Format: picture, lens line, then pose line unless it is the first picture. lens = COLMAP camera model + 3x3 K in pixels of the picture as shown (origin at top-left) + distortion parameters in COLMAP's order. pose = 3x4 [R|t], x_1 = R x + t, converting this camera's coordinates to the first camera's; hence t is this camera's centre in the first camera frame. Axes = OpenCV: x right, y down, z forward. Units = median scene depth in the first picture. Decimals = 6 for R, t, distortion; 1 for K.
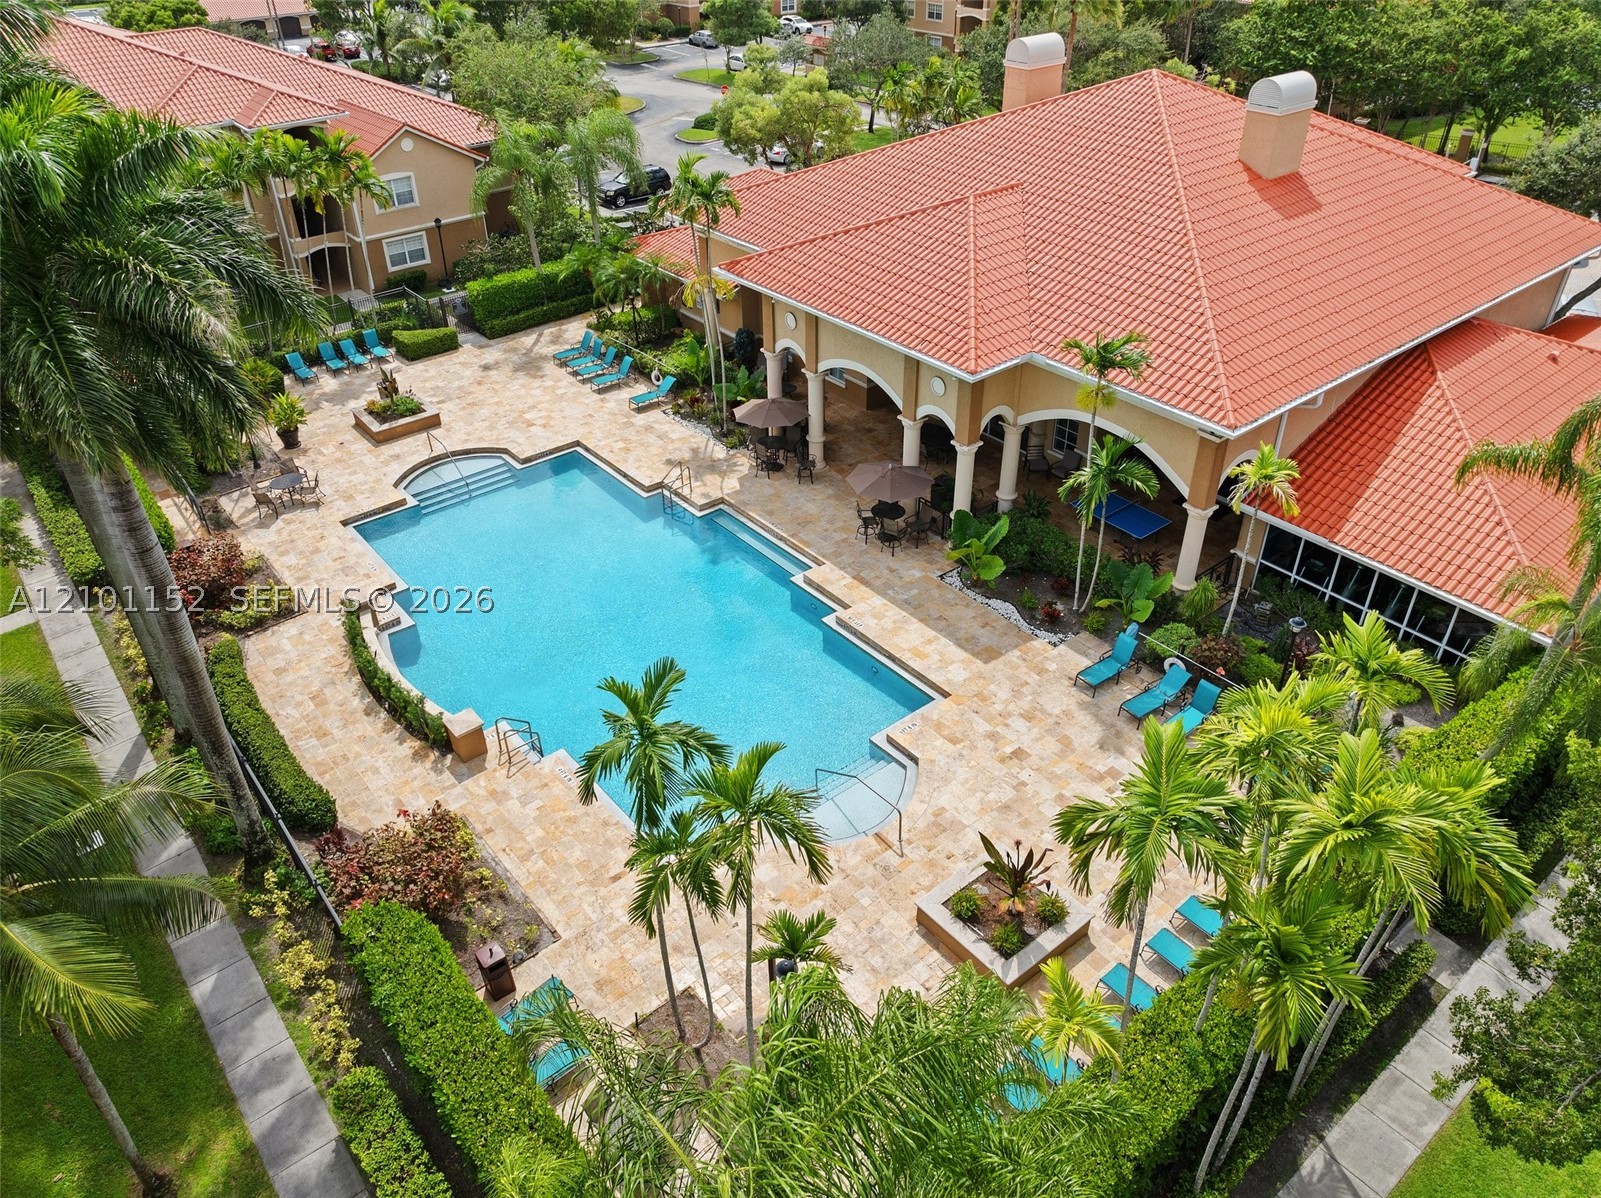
lens RADIAL K [[1137.9, 0, 800.5], [0, 1137.9, 599.0], [0, 0, 1]] dist [-0.042615, -0.004296]
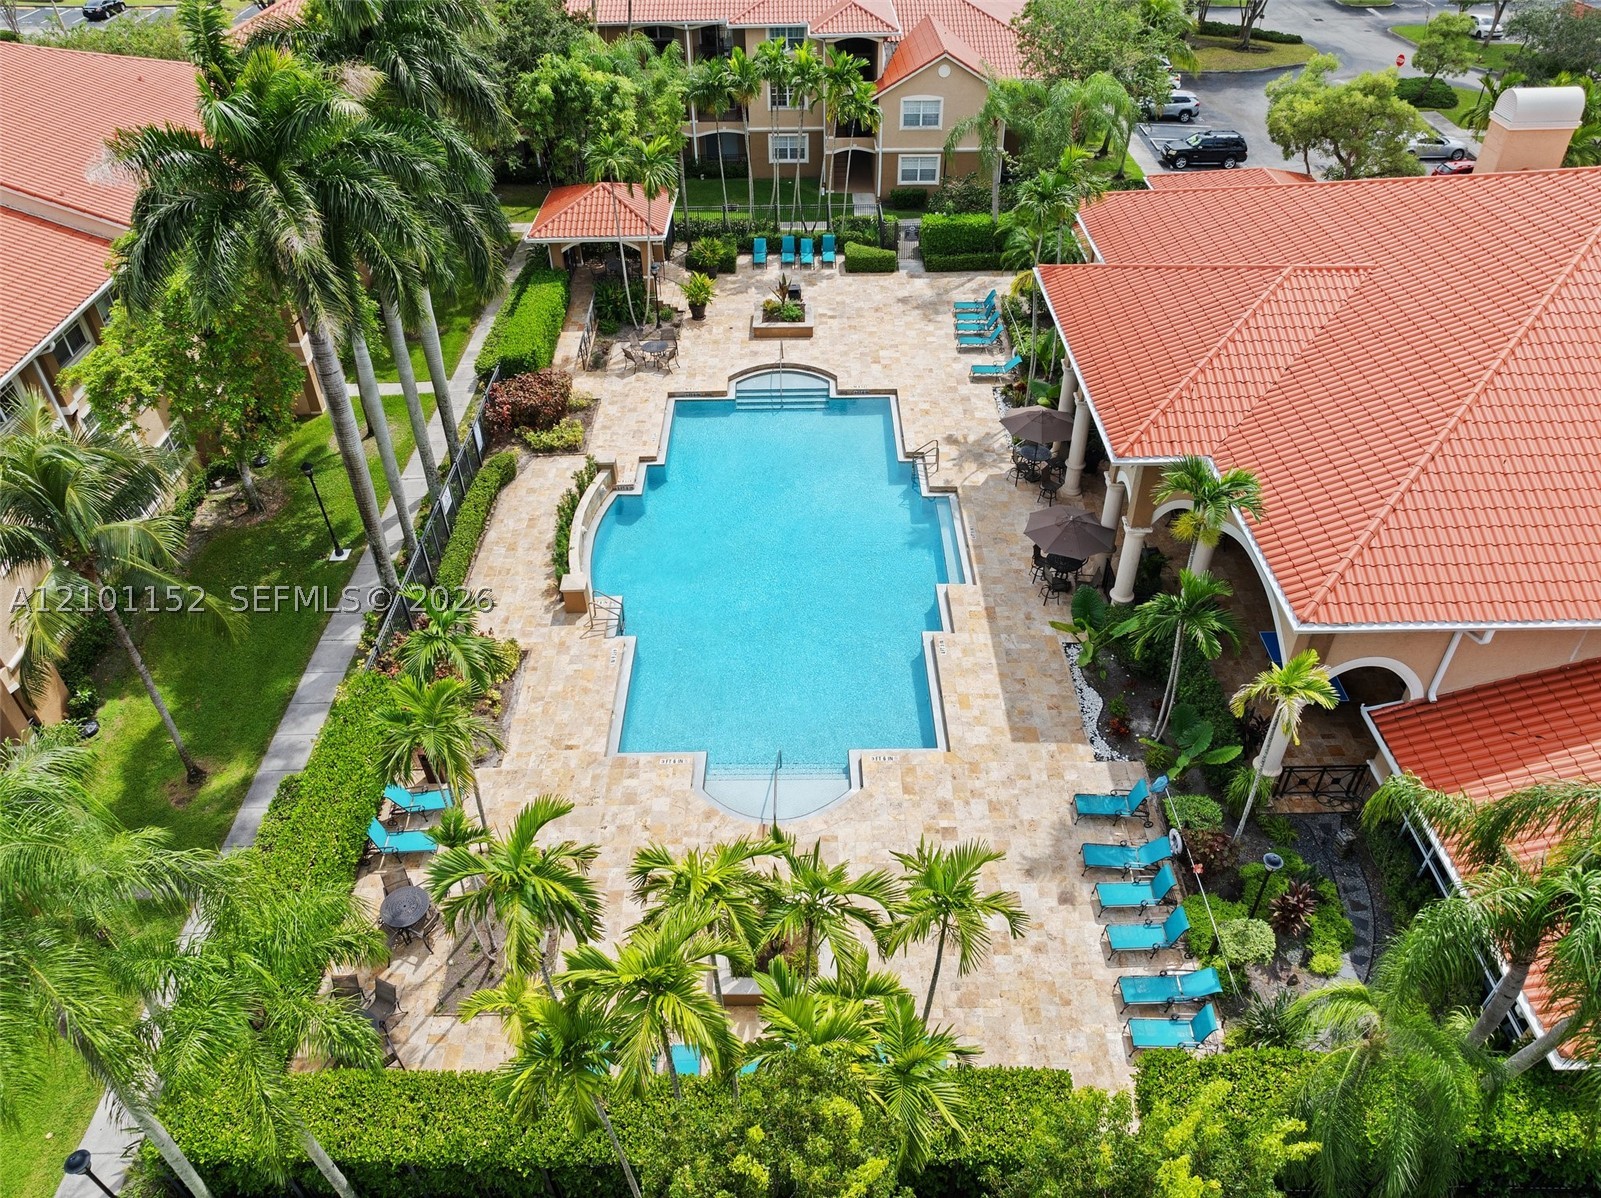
lens RADIAL K [[1137.9, 0, 800.5], [0, 1137.9, 599.0], [0, 0, 1]] dist [-0.042615, -0.004296]
pose [[0.772203, 0.399878, -0.493761, 0.339171], [-0.353737, 0.916111, 0.188707, -0.129728], [0.527800, 0.028941, 0.848876, 0.057502]]
